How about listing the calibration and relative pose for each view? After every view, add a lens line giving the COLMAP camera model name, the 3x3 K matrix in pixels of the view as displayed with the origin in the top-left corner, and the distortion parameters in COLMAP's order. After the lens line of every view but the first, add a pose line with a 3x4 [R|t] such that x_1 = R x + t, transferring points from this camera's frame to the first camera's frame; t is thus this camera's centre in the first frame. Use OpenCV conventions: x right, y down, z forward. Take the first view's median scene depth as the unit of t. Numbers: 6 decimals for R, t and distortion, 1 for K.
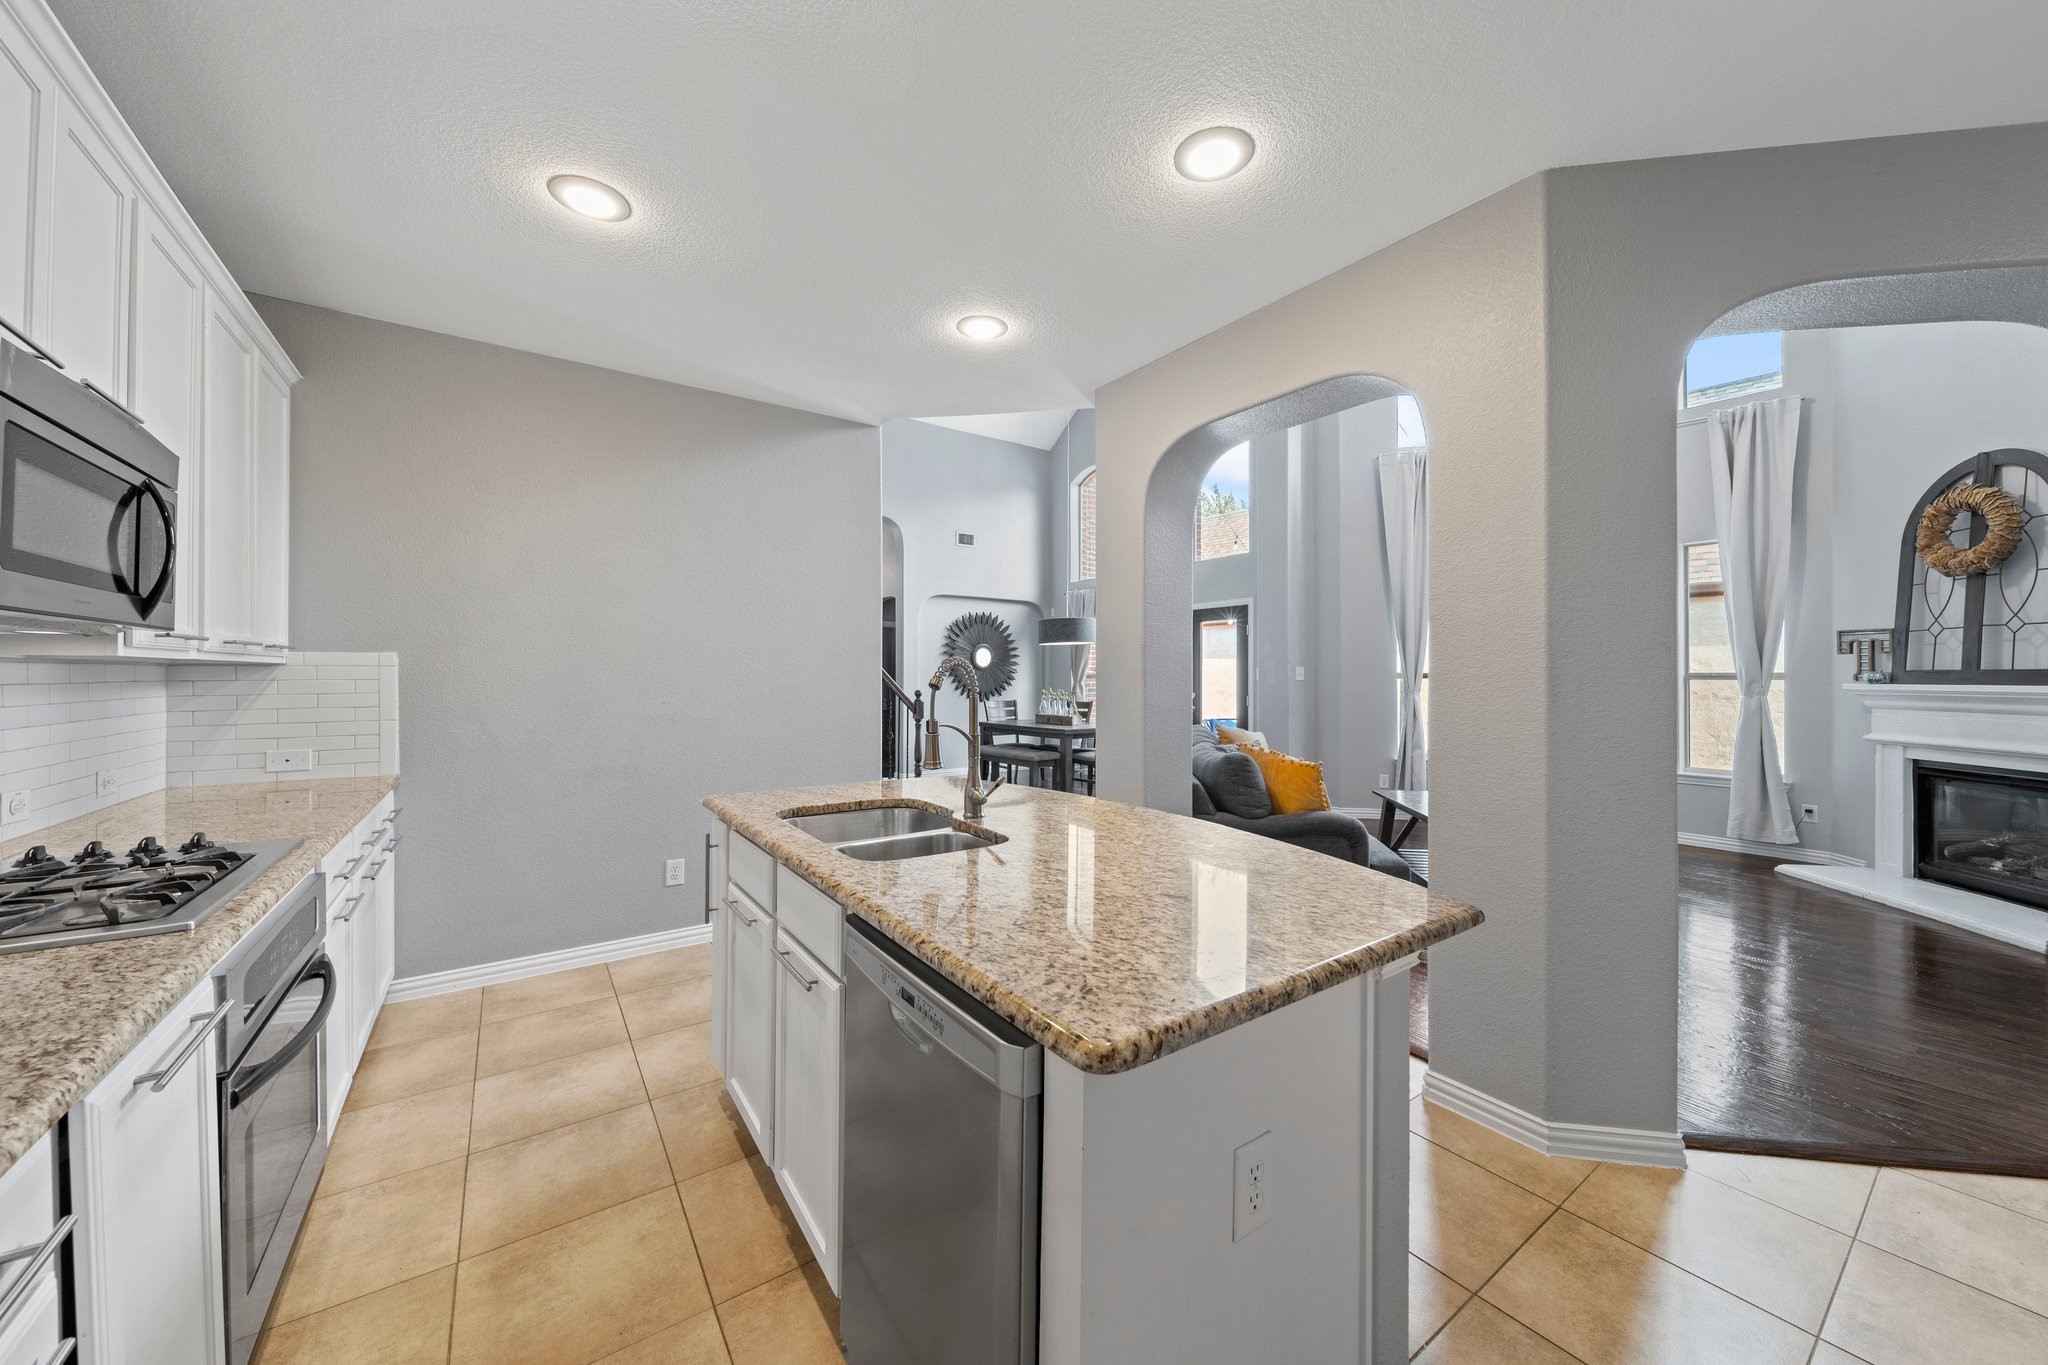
lens RADIAL K [[733.6, 0, 1026.1], [0, 733.6, 672.3], [0, 0, 1]] dist [-0.000556, -0.002715]
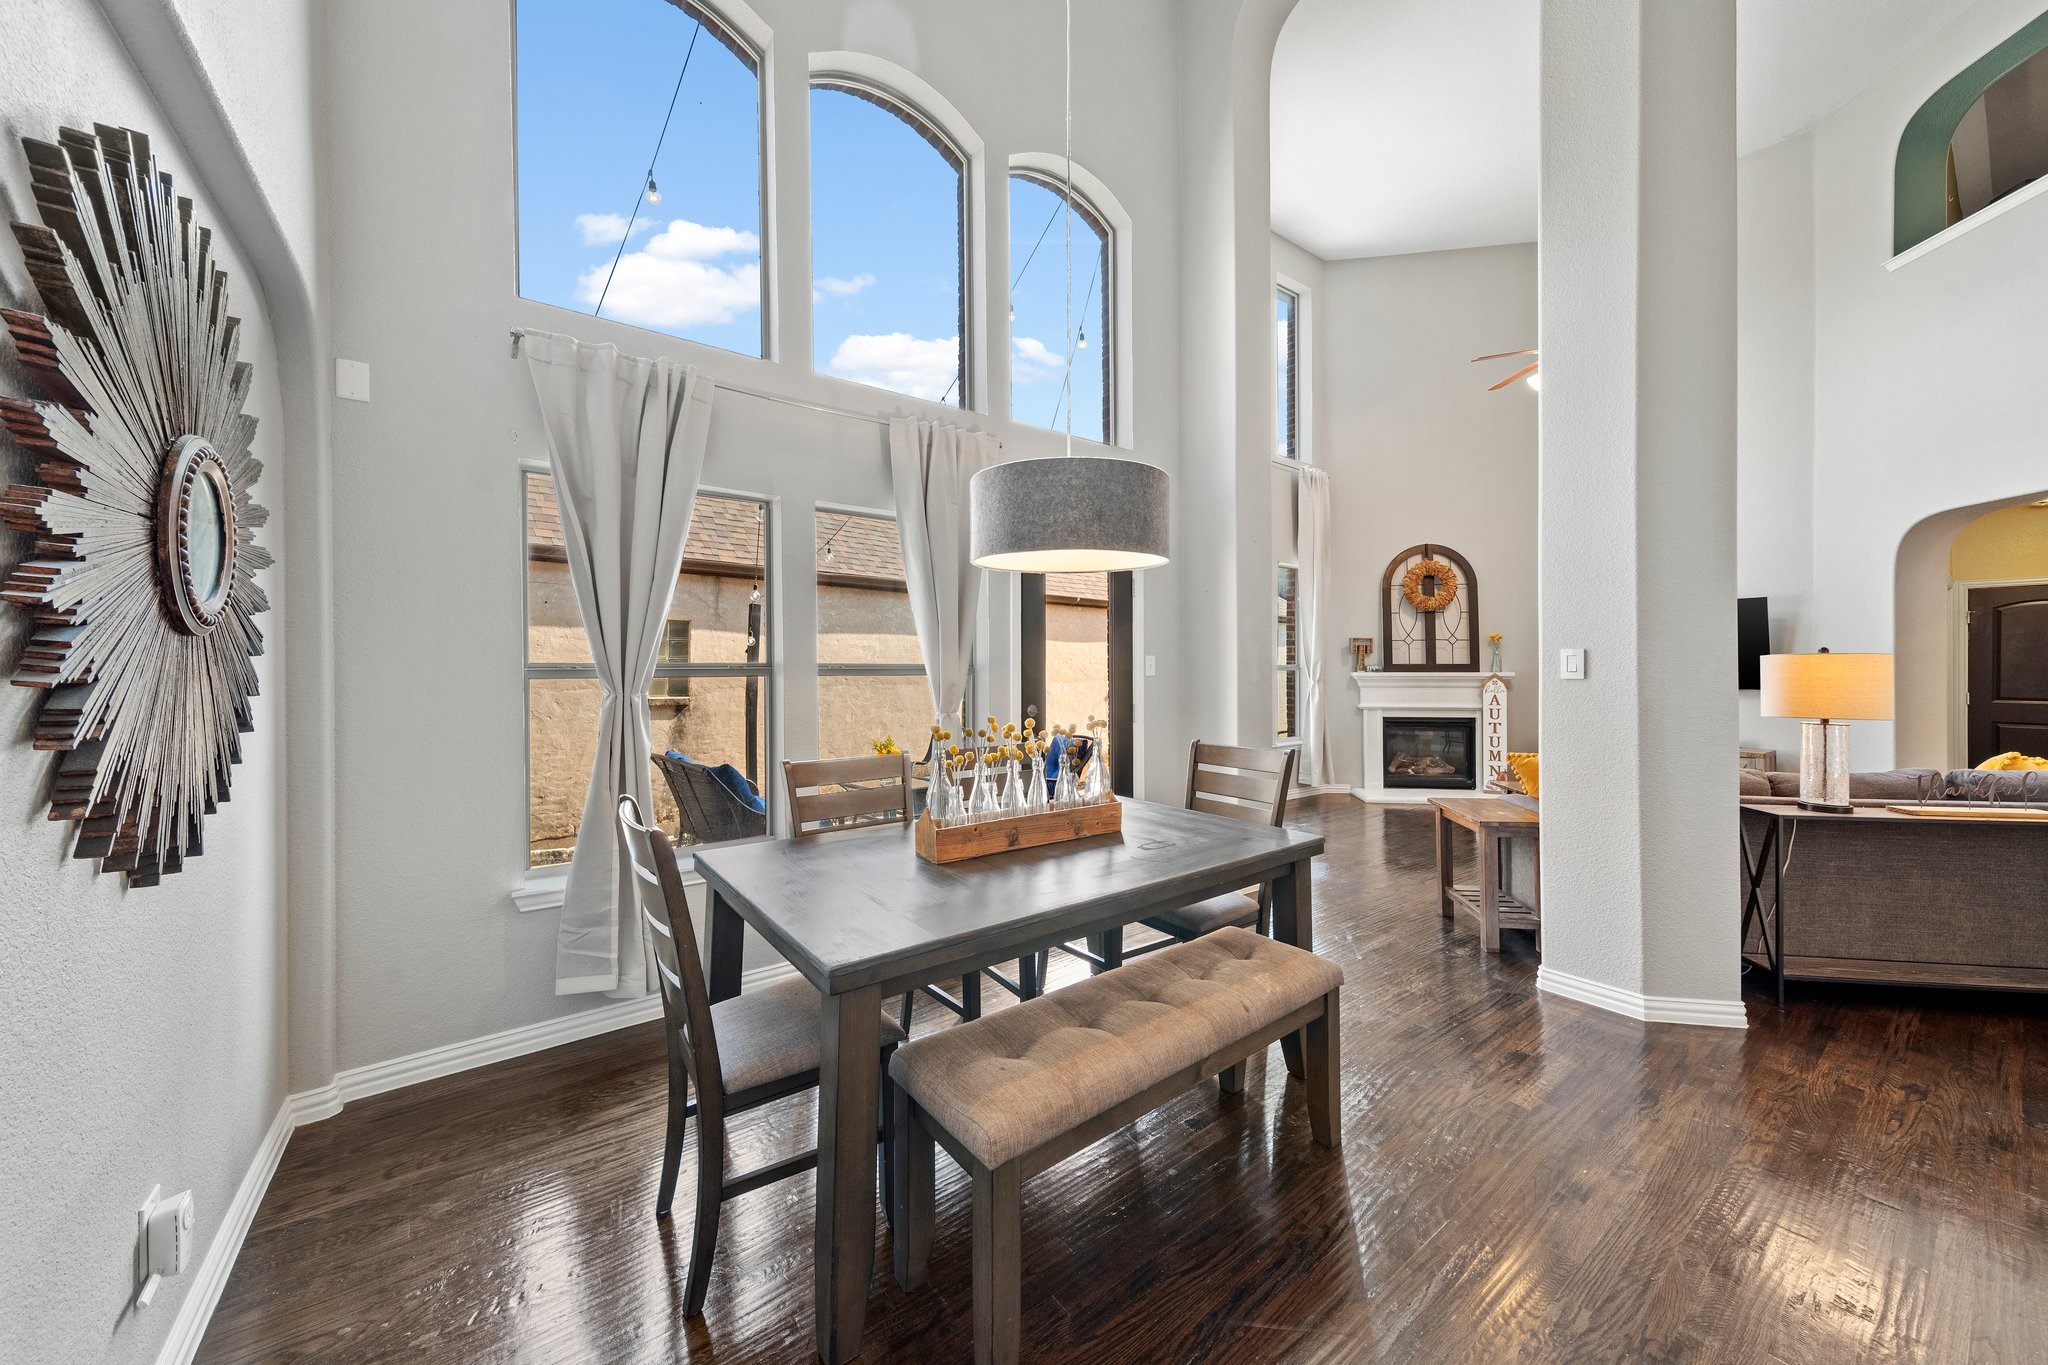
lens RADIAL K [[719.7, 0, 1032.7], [0, 719.7, 667.7], [0, 0, 1]] dist [0.017816, -0.000365]
pose [[-0.014748, -0.002030, 0.999889, -0.432774], [-0.004883, 0.999986, 0.001958, 0.006273], [-0.999879, -0.004854, -0.014758, 1.829832]]
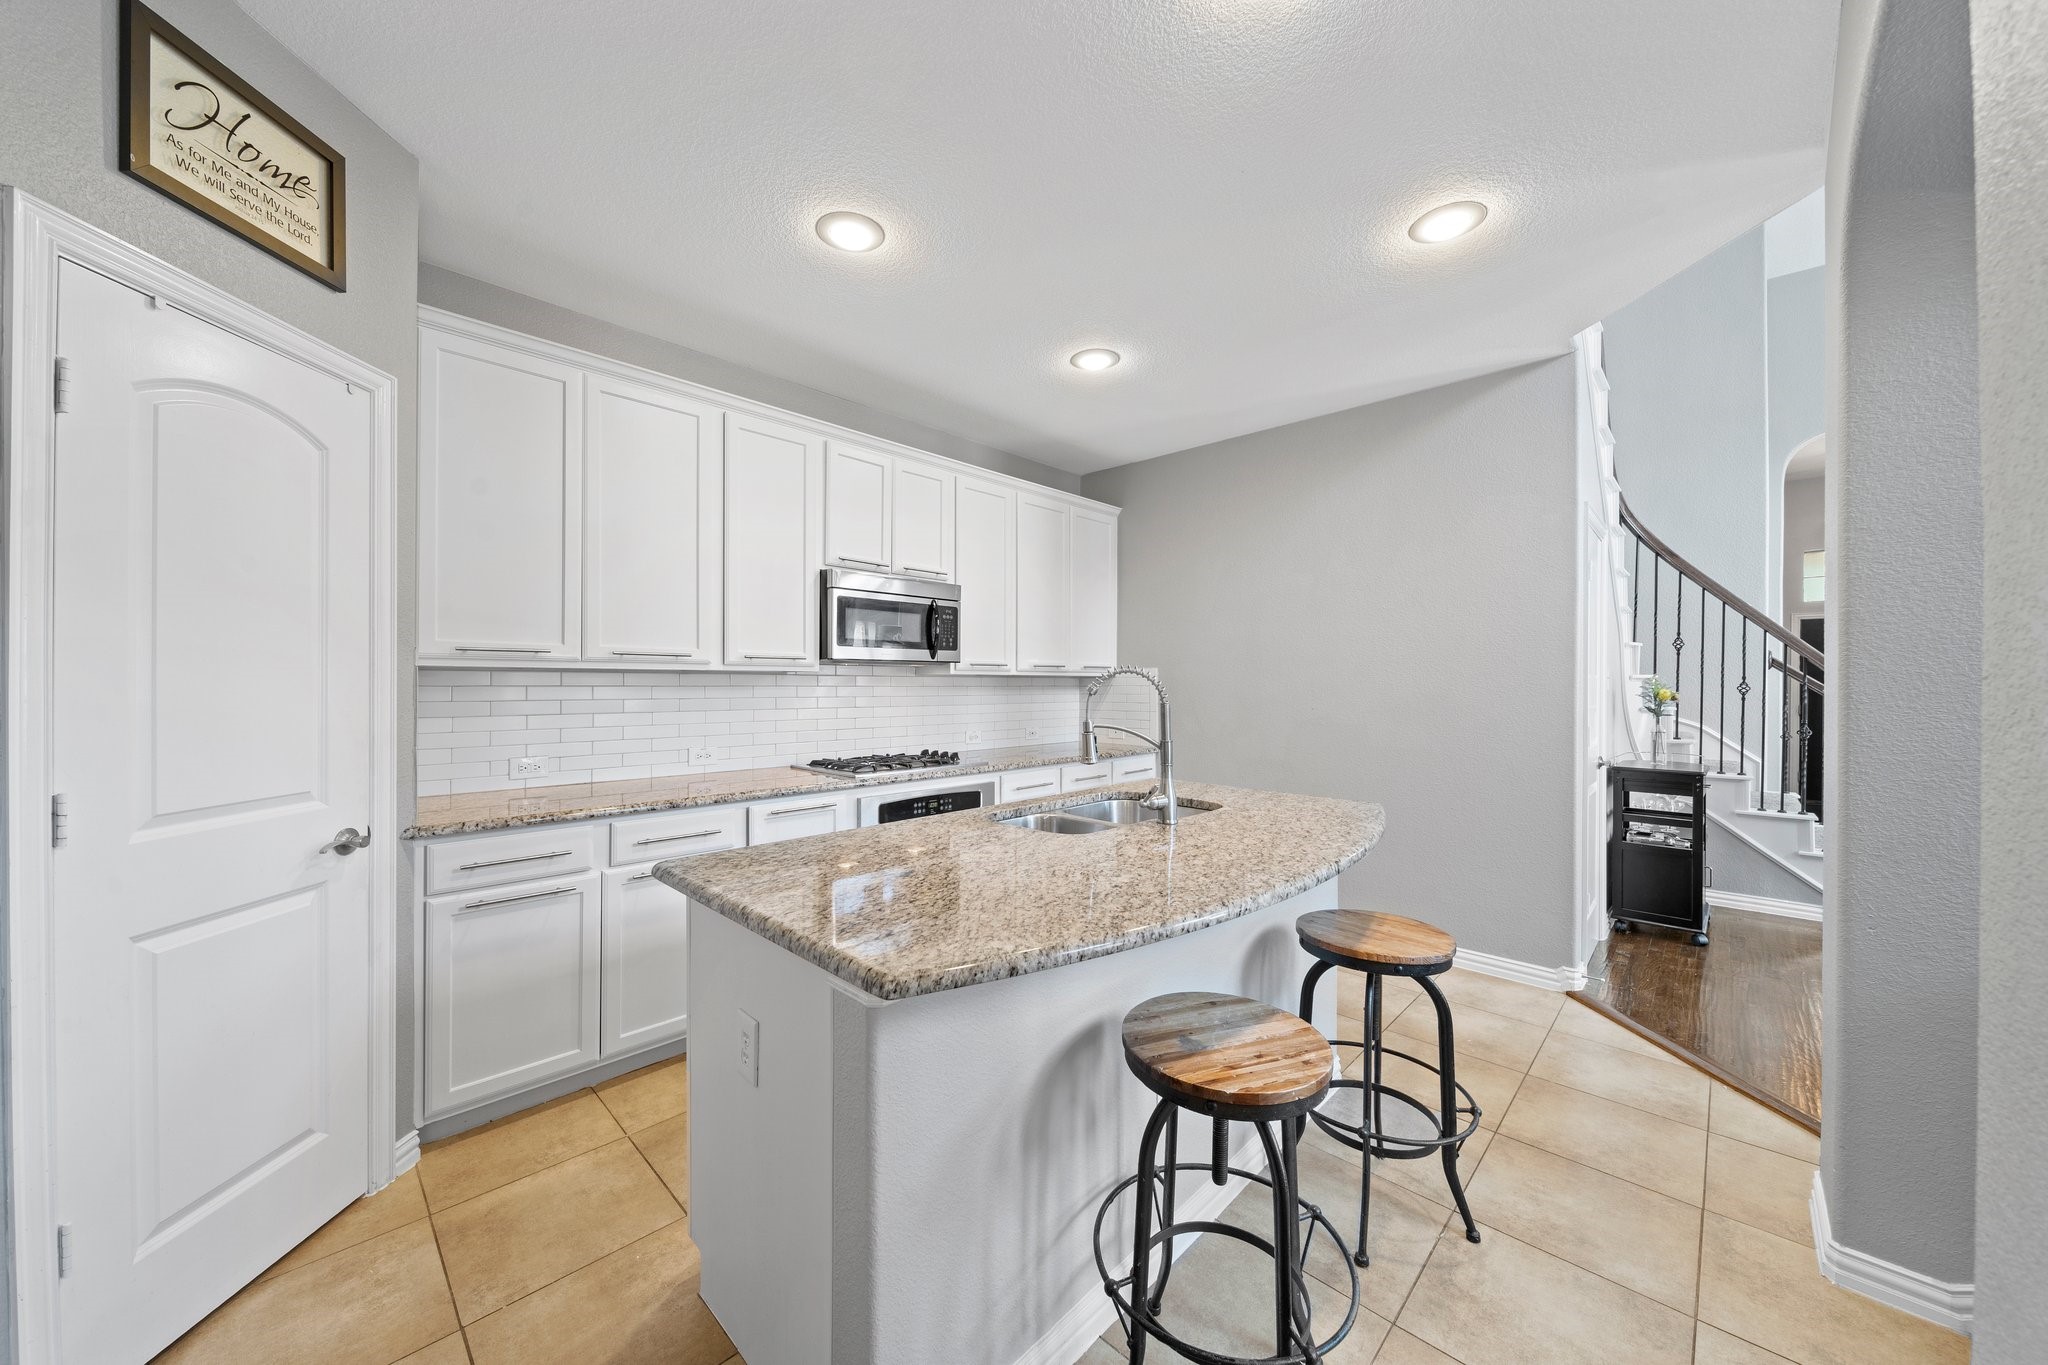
lens RADIAL K [[734.3, 0, 1024.0], [0, 734.3, 682.5], [0, 0, 1]] dist [-0.014398, -0.000232]
pose [[0.195273, 0.001927, -0.980747, 0.396382], [0.002103, 0.999995, 0.002384, -0.000295], [0.980747, -0.002528, 0.195268, 0.275162]]
